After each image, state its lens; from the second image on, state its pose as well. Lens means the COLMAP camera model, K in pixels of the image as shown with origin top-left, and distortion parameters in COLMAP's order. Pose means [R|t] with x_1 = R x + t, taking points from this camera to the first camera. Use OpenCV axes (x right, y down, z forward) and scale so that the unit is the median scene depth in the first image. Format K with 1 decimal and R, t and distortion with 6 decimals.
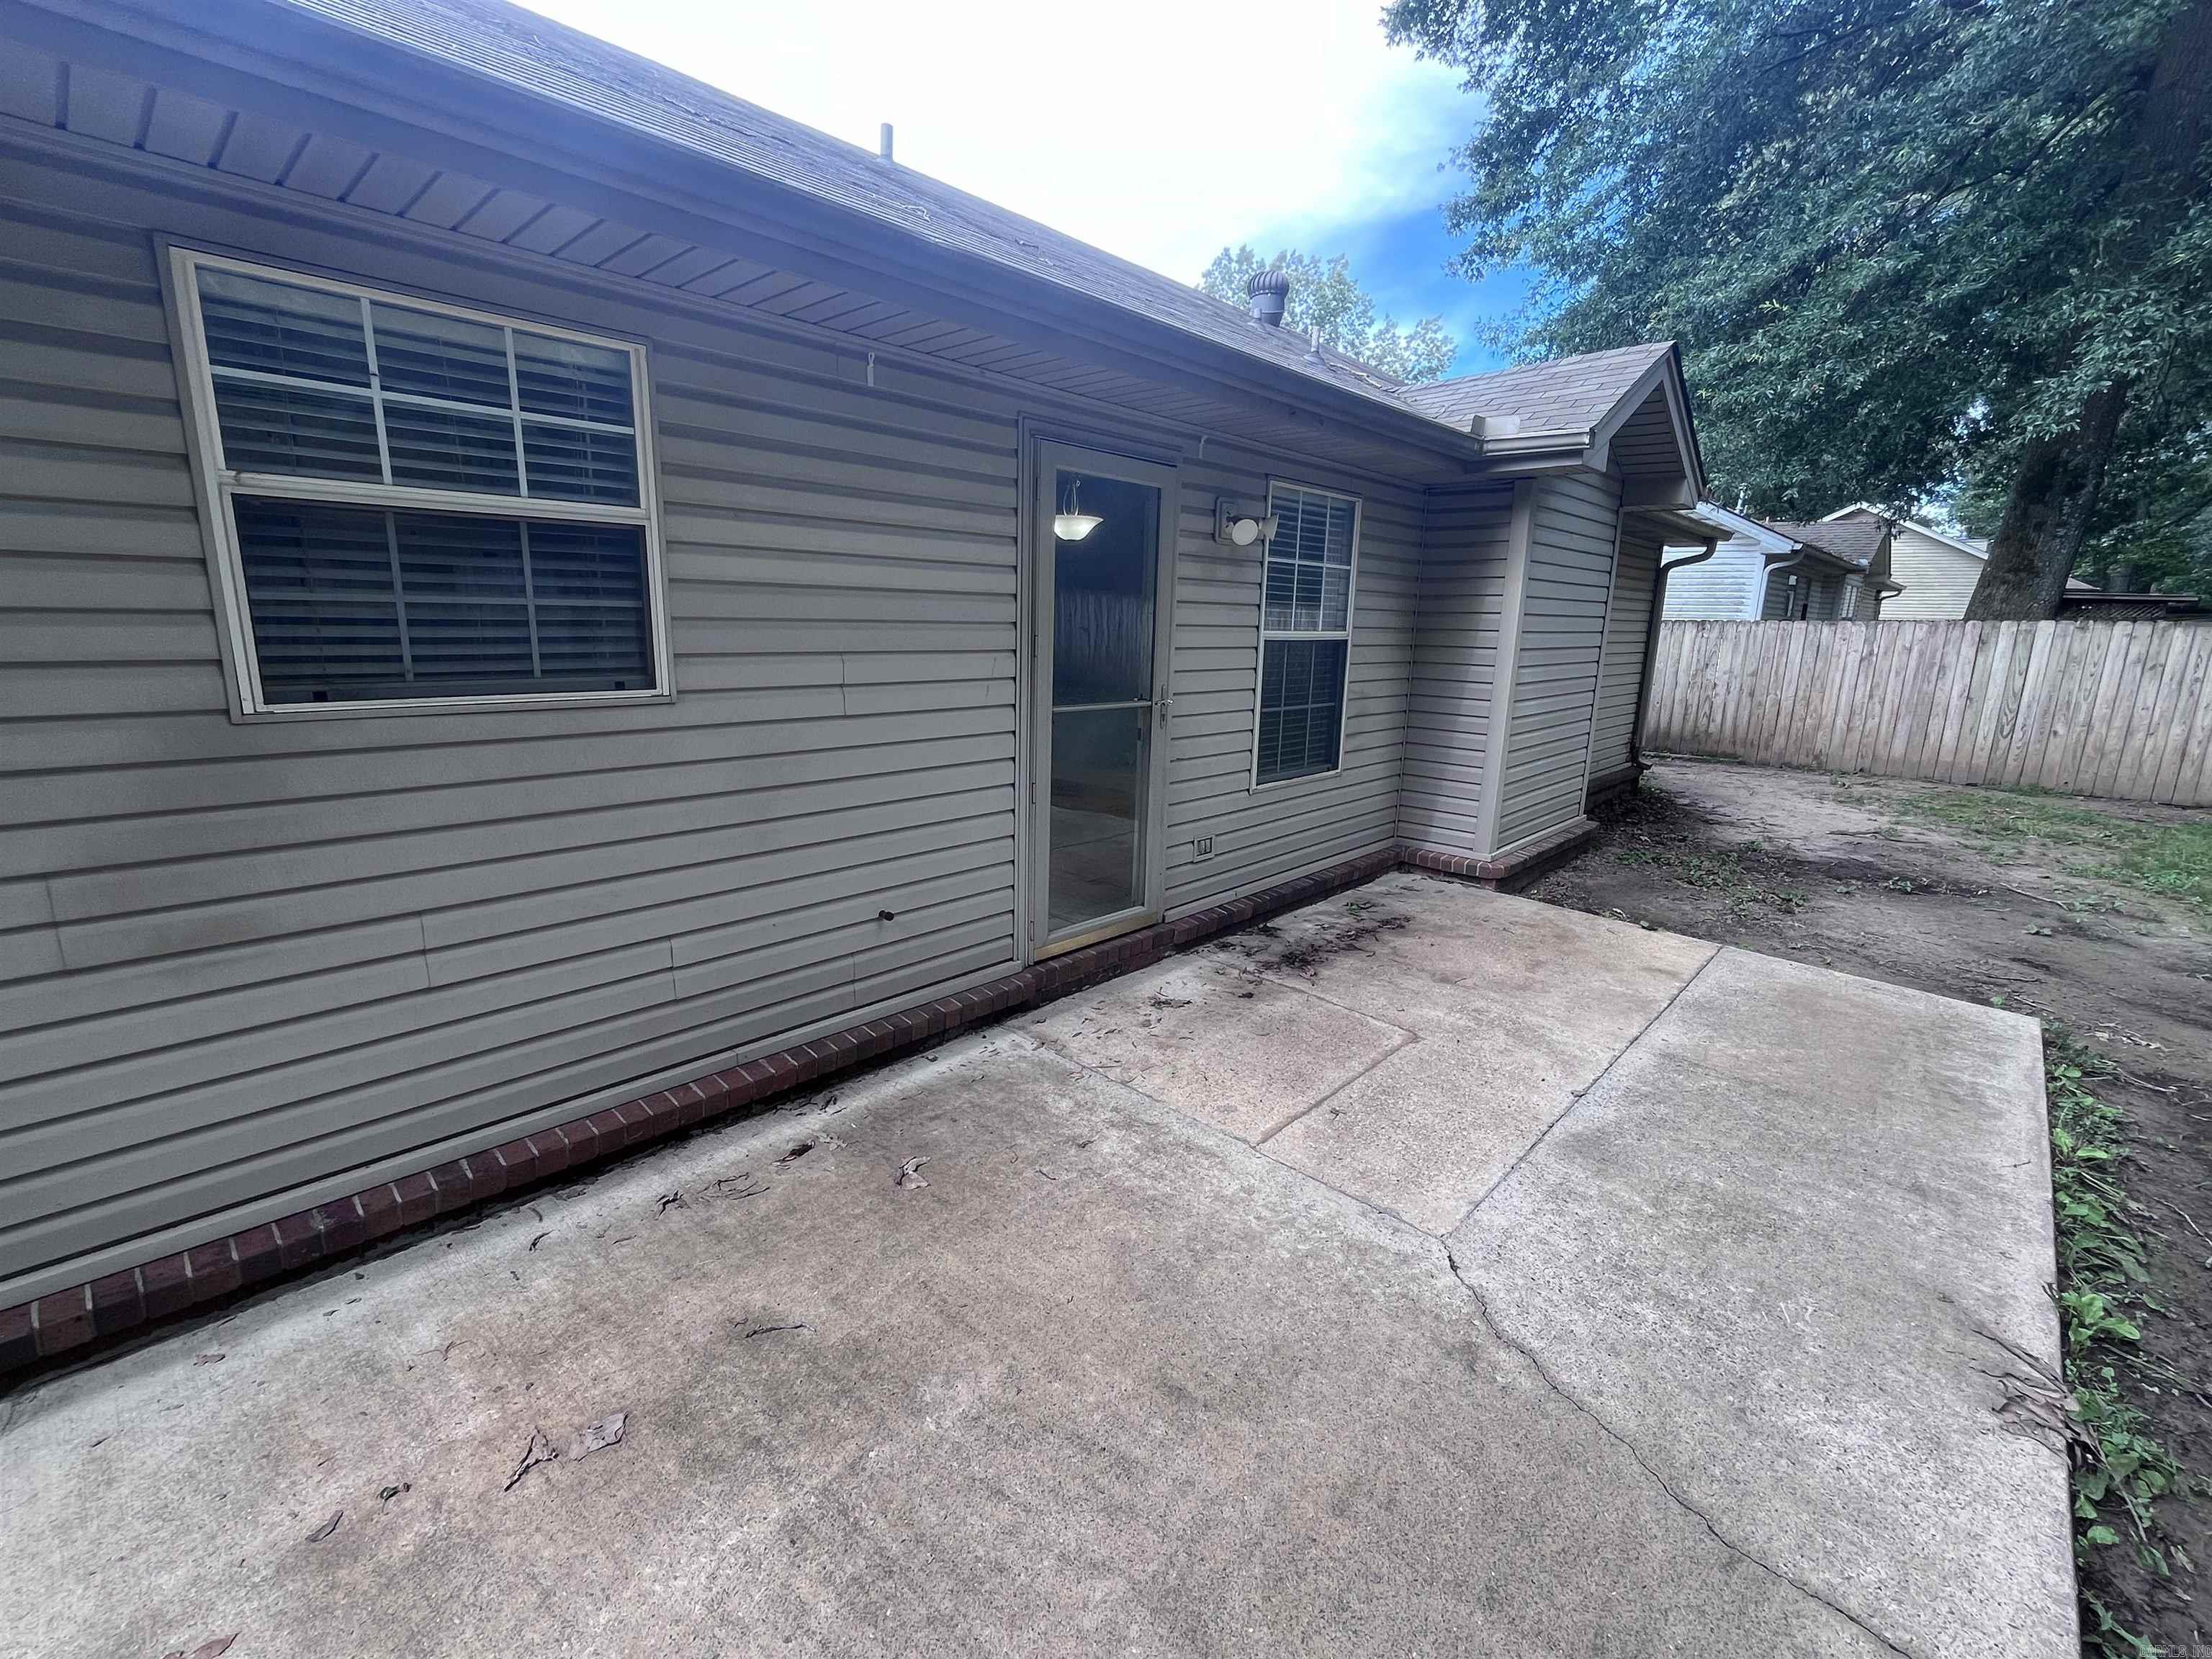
lens RADIAL K [[974.2, 0, 1109.3], [0, 974.2, 827.2], [0, 0, 1]] dist [0.000126, -0.001182]
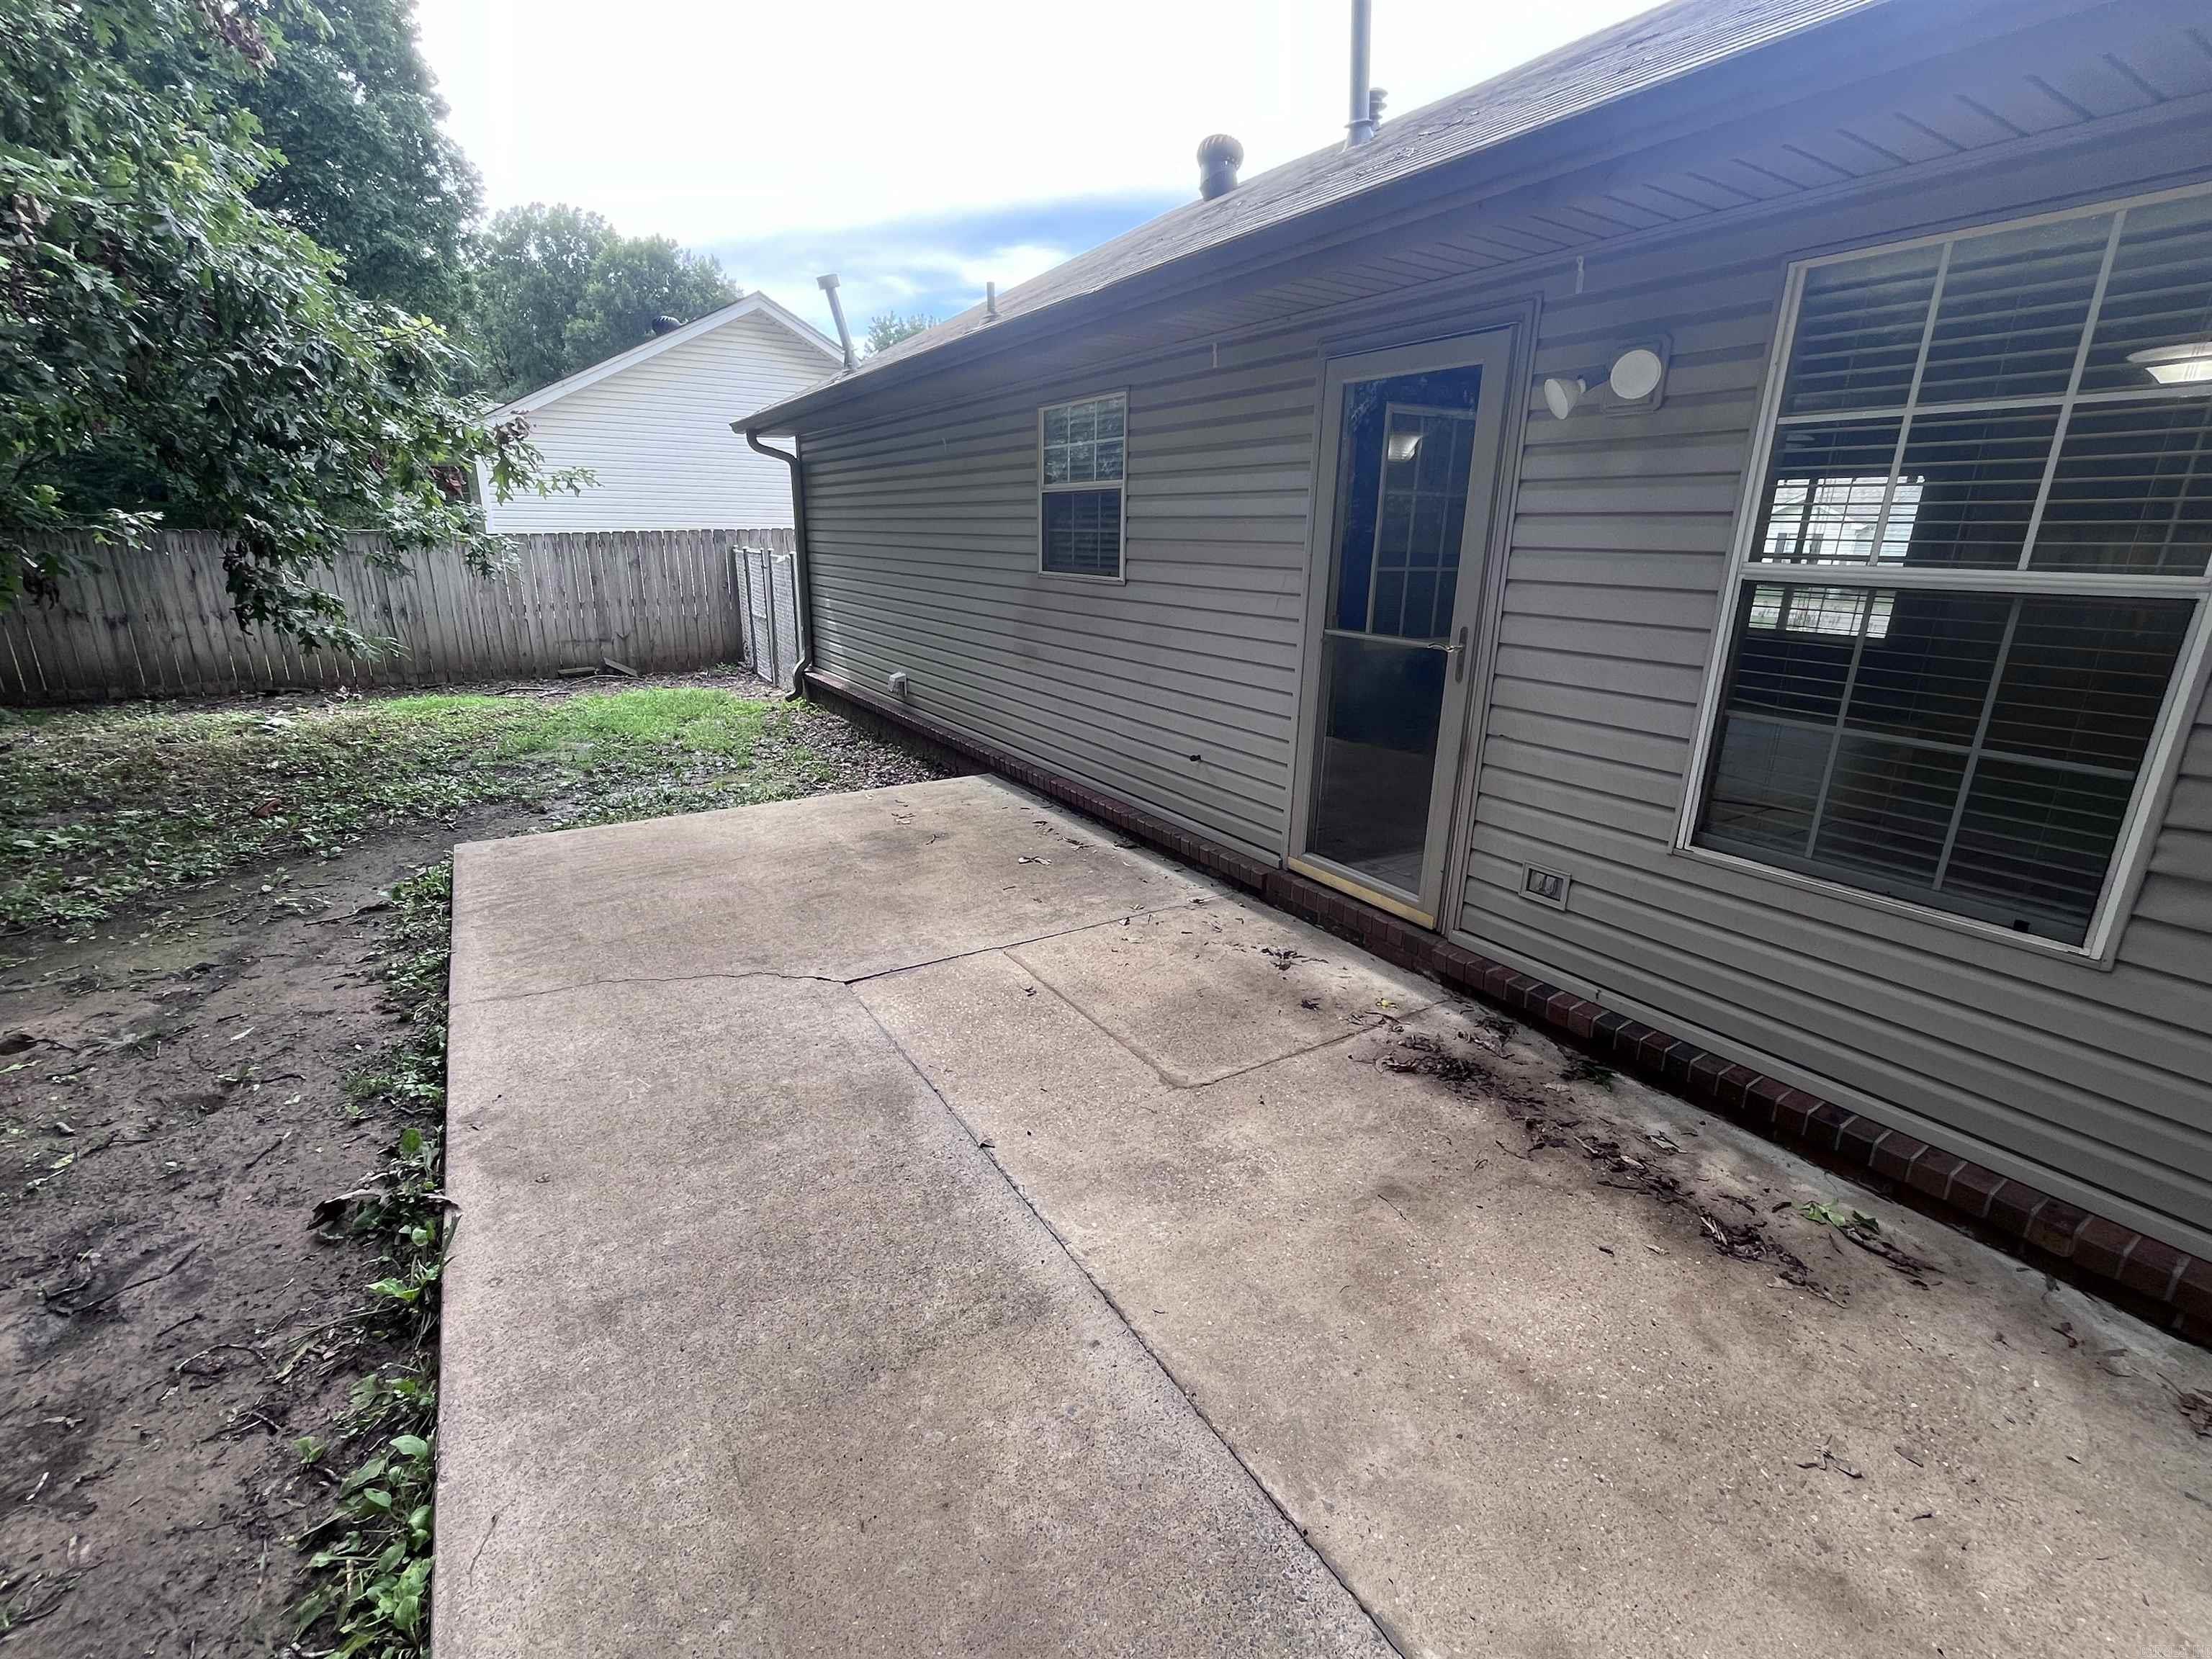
lens RADIAL K [[974.2, 0, 1109.3], [0, 974.2, 830.9], [0, 0, 1]] dist [0.000126, -0.001182]
pose [[-0.259966, 0.251564, -0.932273, 0.995368], [-0.232472, 0.920766, 0.313284, -0.194754], [0.937216, 0.298171, -0.180886, 1.038390]]
